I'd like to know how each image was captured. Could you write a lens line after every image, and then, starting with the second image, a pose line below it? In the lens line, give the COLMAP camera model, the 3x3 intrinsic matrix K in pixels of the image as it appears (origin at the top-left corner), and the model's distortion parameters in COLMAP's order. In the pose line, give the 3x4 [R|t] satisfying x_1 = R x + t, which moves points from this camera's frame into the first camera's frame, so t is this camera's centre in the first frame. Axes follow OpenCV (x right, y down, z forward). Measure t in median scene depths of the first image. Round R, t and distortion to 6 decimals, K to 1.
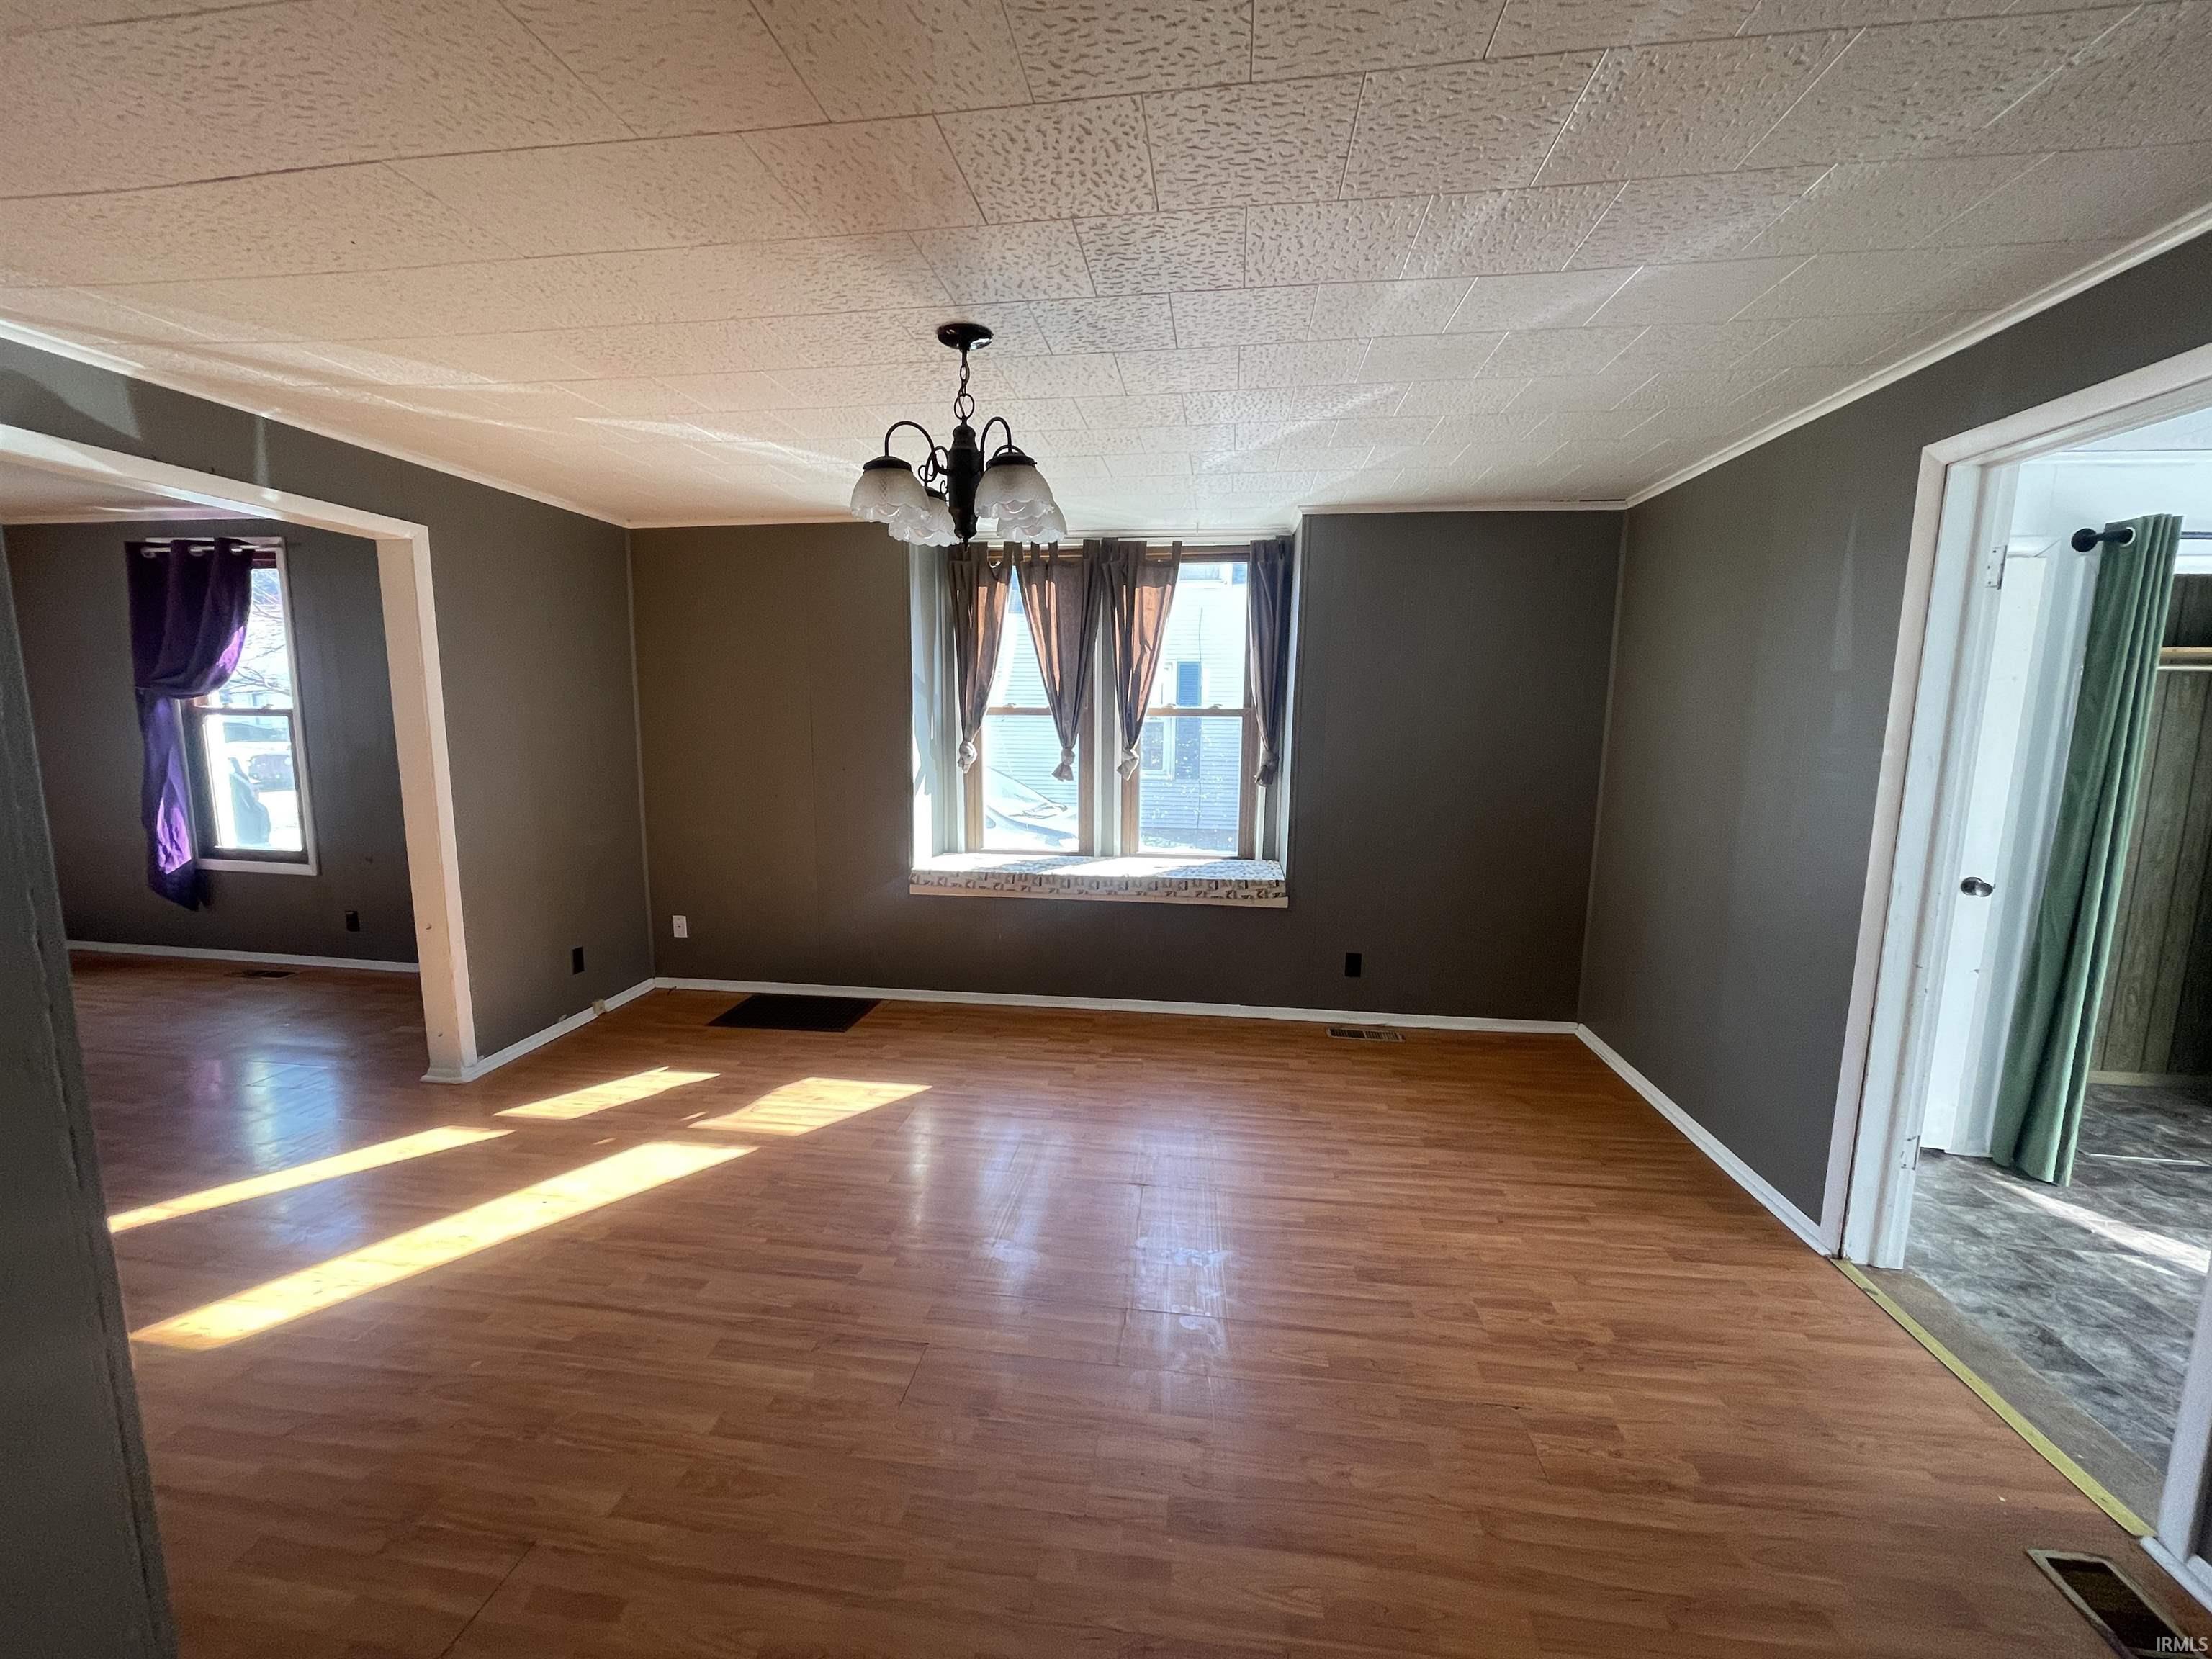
lens RADIAL K [[889.9, 0, 1099.0], [0, 889.9, 832.6], [0, 0, 1]] dist [0.001128, -0.000126]
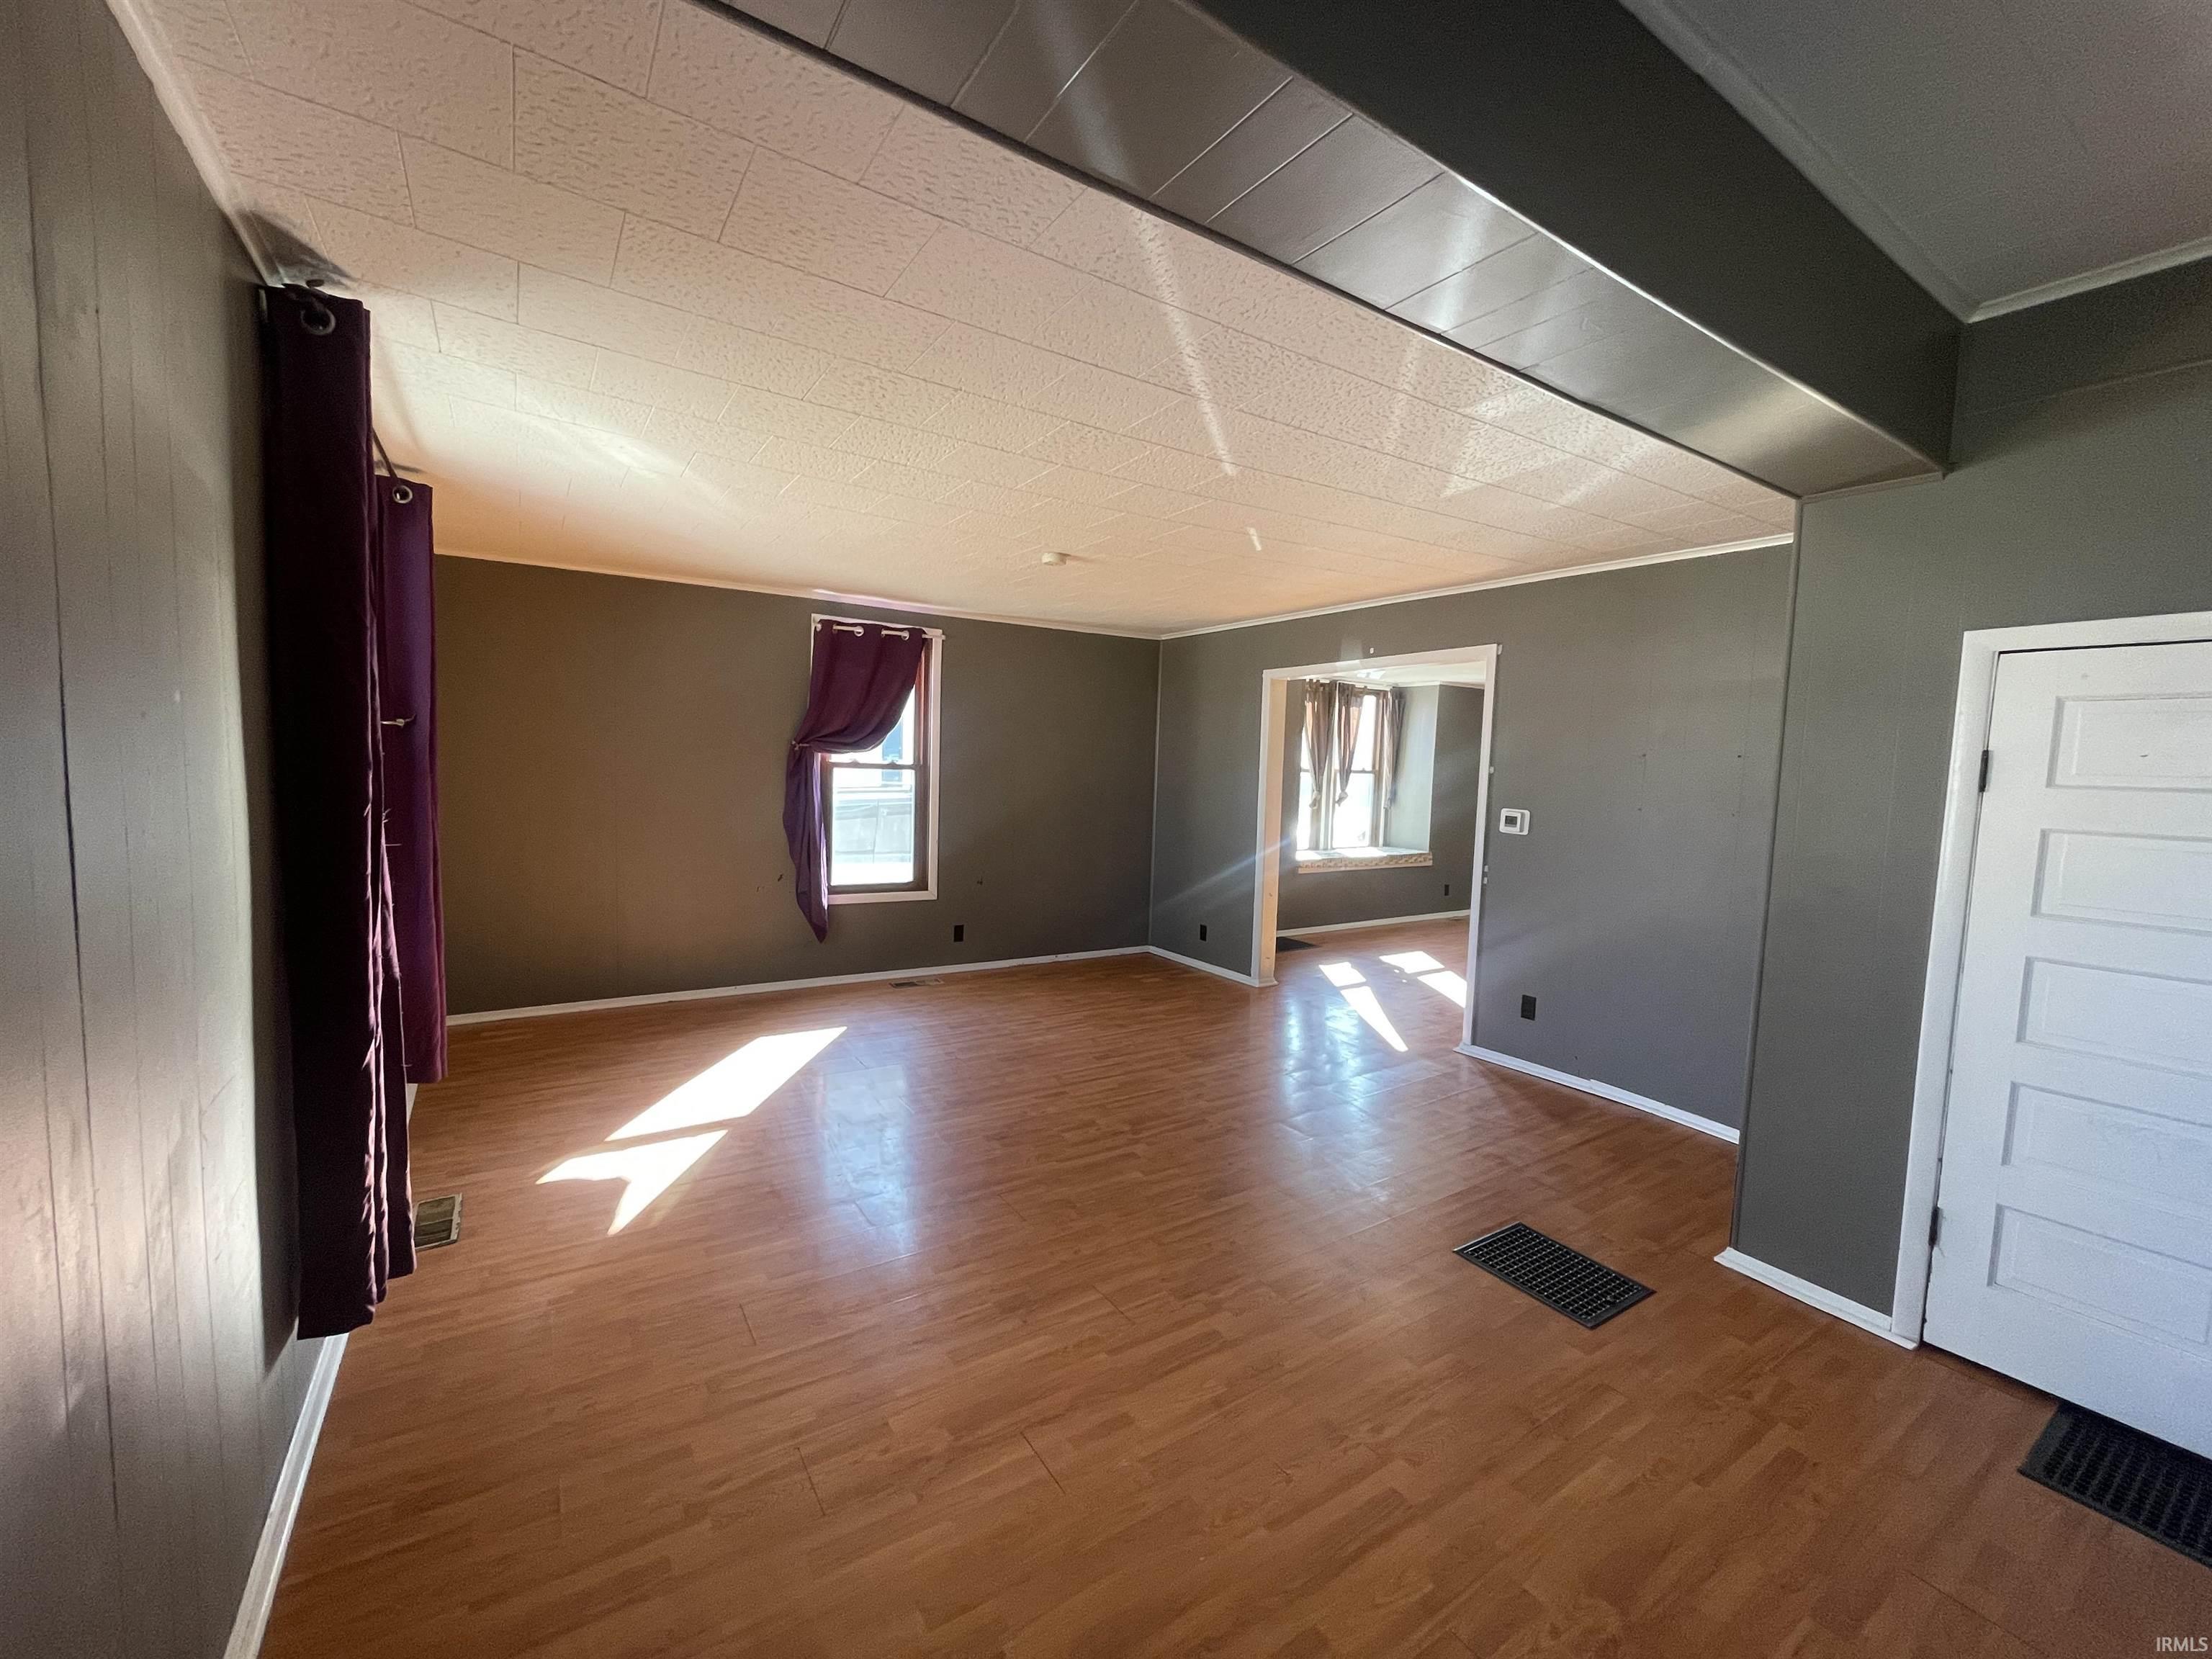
lens RADIAL K [[889.9, 0, 1113.7], [0, 889.9, 827.6], [0, 0, 1]] dist [0.001128, -0.000126]
pose [[0.756247, -0.034652, 0.653368, -1.761580], [0.072679, 0.996866, -0.031254, 0.007318], [-0.650237, 0.071121, 0.756395, -0.104919]]
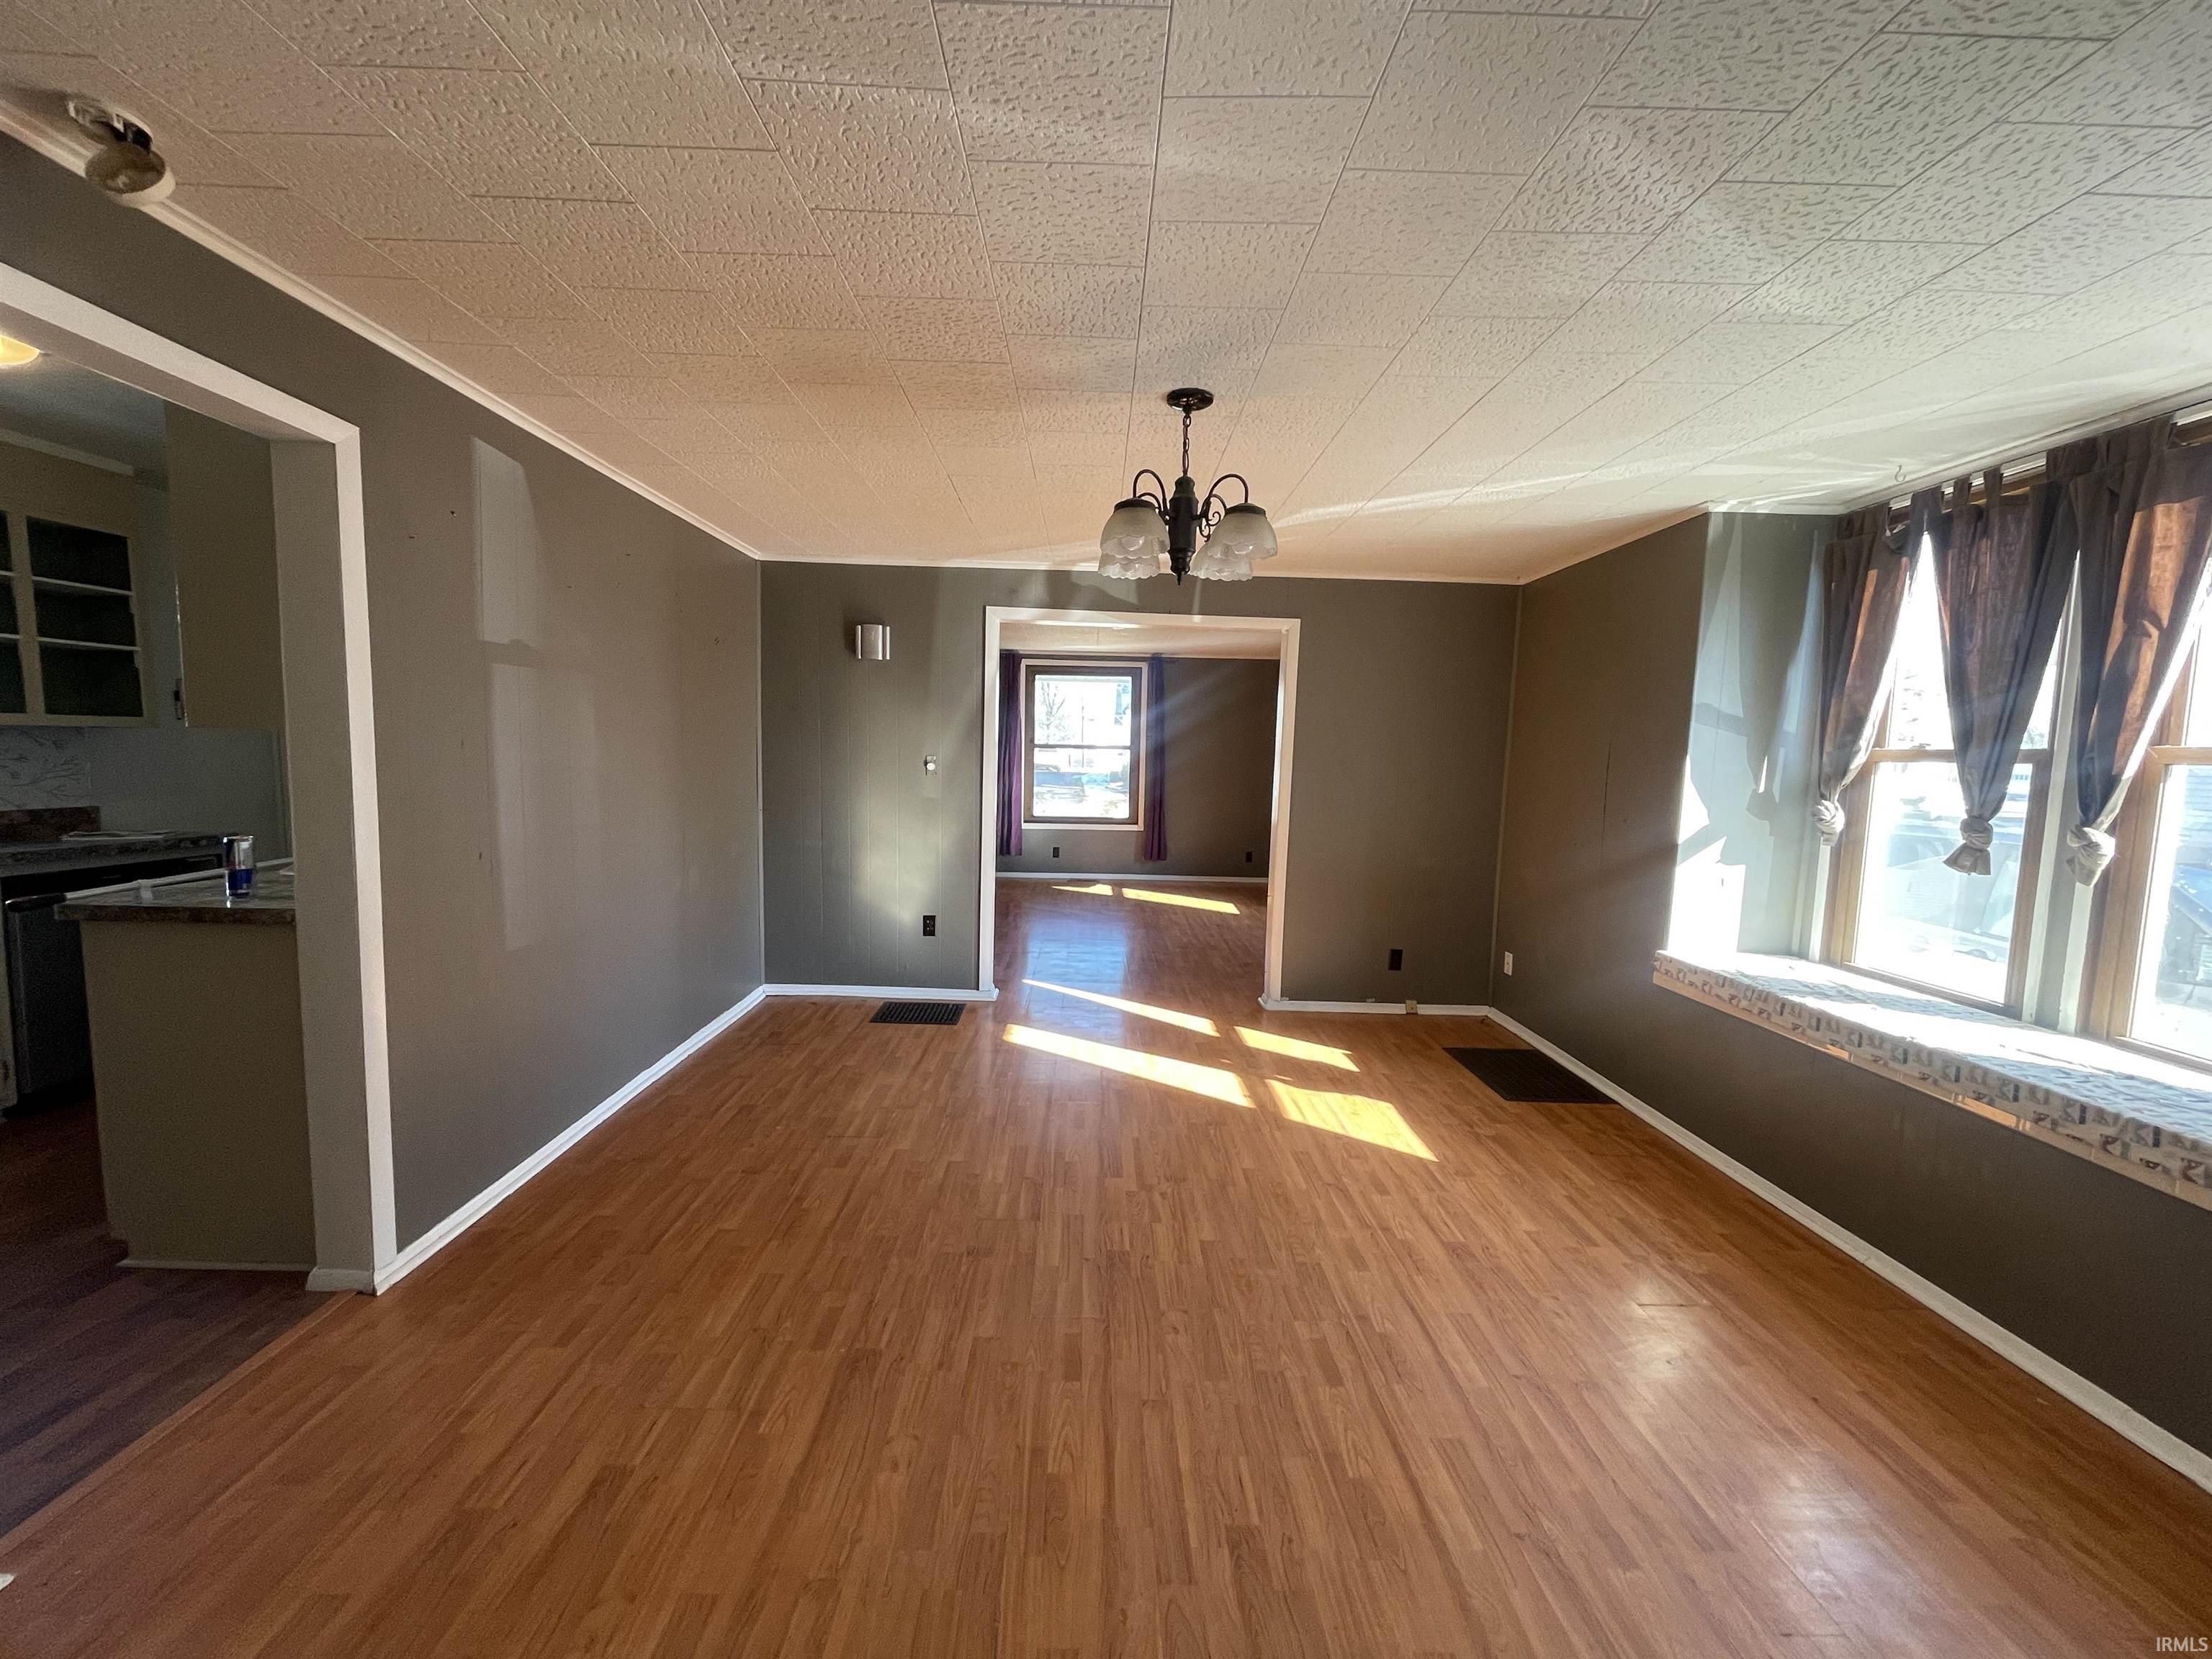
lens RADIAL K [[889.9, 0, 1096.8], [0, 889.9, 833.7], [0, 0, 1]] dist [0.001128, -0.000126]
pose [[0.143700, 0.087001, -0.985790, 0.521808], [-0.165667, 0.984186, 0.062710, -0.030869], [0.975656, 0.154301, 0.155840, 0.406693]]
